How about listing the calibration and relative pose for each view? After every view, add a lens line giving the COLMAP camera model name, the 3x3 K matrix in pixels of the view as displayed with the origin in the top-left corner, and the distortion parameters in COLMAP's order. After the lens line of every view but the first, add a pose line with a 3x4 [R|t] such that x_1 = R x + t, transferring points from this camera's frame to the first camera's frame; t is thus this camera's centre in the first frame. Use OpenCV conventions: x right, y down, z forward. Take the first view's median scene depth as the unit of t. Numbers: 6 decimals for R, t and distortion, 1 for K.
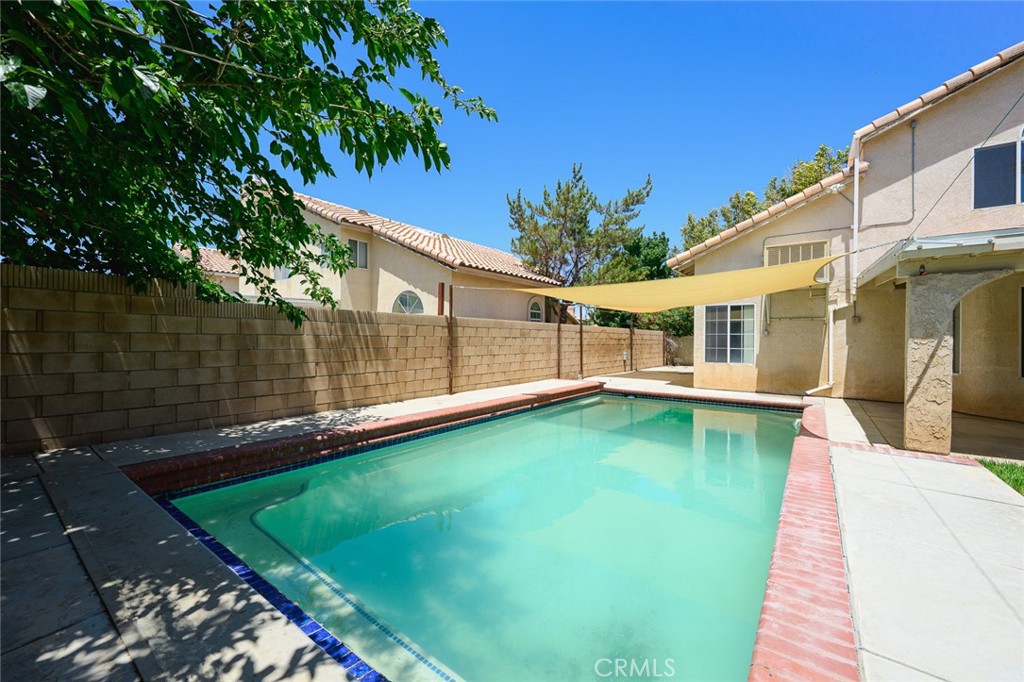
lens RADIAL K [[402.2, 0, 512.0], [0, 402.2, 341.0], [0, 0, 1]] dist [-0.012452, 0.000212]
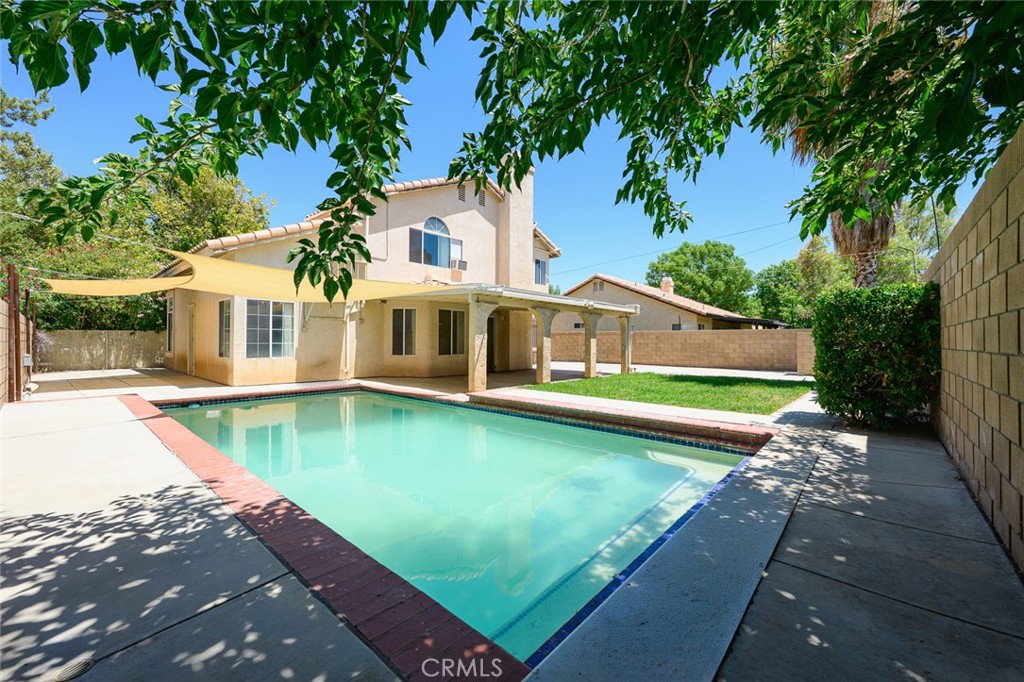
lens RADIAL K [[402.2, 0, 512.0], [0, 402.2, 341.0], [0, 0, 1]] dist [-0.012452, 0.000212]
pose [[0.064217, -0.007969, 0.997904, -0.504603], [-0.001887, 0.999965, 0.008107, 0.003983], [-0.997934, -0.002403, 0.064200, 0.372404]]
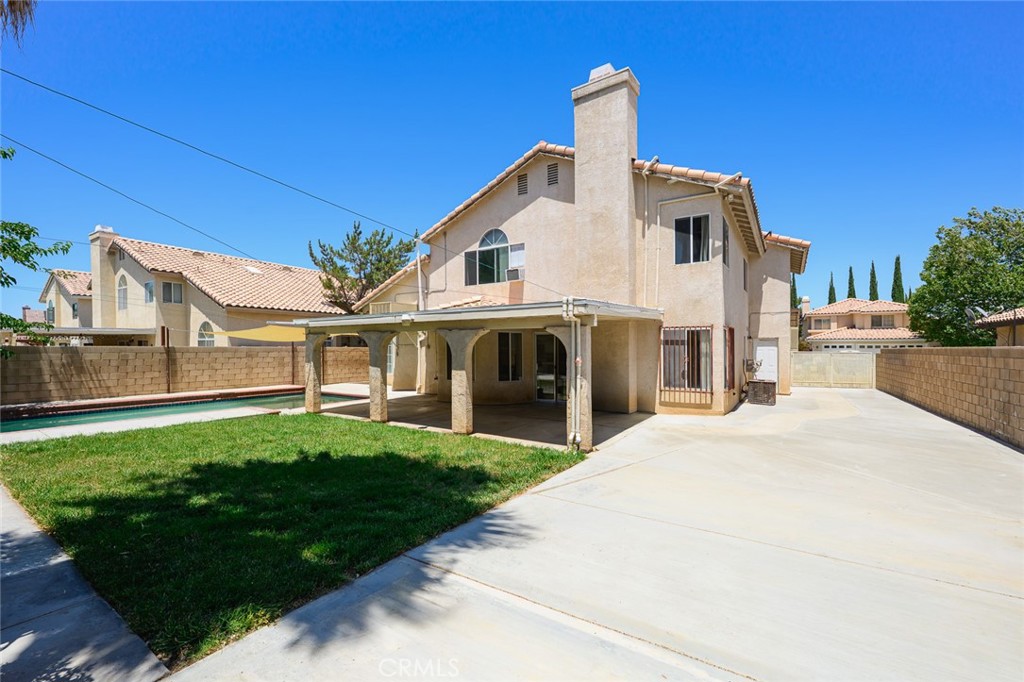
lens RADIAL K [[437.1, 0, 512.0], [0, 437.1, 341.0], [0, 0, 1]] dist [0.001458, 0.000434]
pose [[0.998623, -0.001965, 0.052426, 1.099713], [0.003013, 0.999797, -0.019929, -0.041115], [-0.052376, 0.020060, 0.998426, -0.826310]]
